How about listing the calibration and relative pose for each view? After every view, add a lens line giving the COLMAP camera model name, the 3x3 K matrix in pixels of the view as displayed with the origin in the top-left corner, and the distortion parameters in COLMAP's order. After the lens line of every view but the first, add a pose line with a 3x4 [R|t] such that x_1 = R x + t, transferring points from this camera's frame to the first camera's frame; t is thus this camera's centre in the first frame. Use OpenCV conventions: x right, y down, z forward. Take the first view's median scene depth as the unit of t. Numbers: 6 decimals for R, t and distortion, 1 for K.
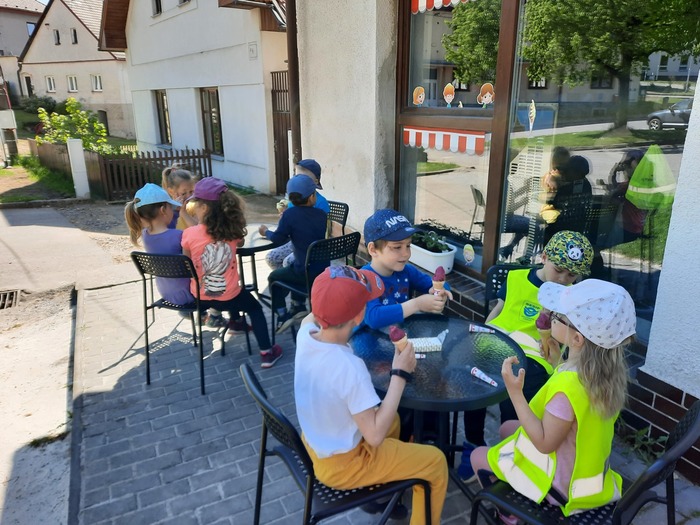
lens RADIAL K [[506.5, 0, 347.2], [0, 506.5, 260.2], [0, 0, 1]] dist [0.022492, -0.013359]
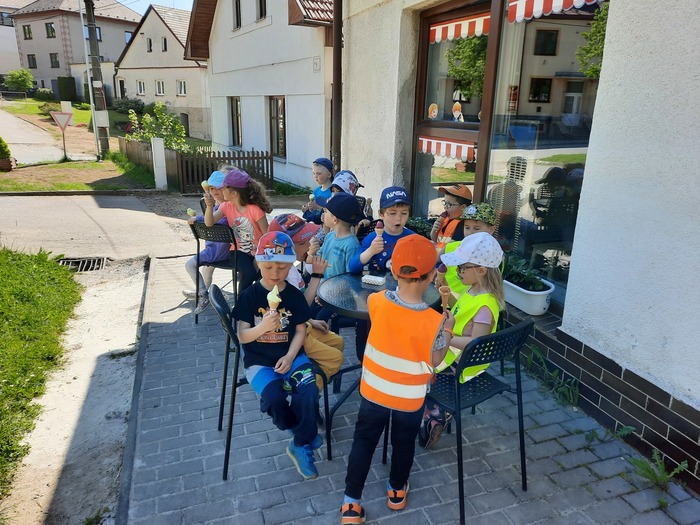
lens RADIAL K [[506.5, 0, 352.0], [0, 506.5, 262.4], [0, 0, 1]] dist [0.022492, -0.013359]
pose [[0.991295, 0.067790, -0.112868, 0.048911], [-0.069333, 0.997545, -0.009805, 0.024697], [0.111926, 0.017545, 0.993562, -0.087548]]
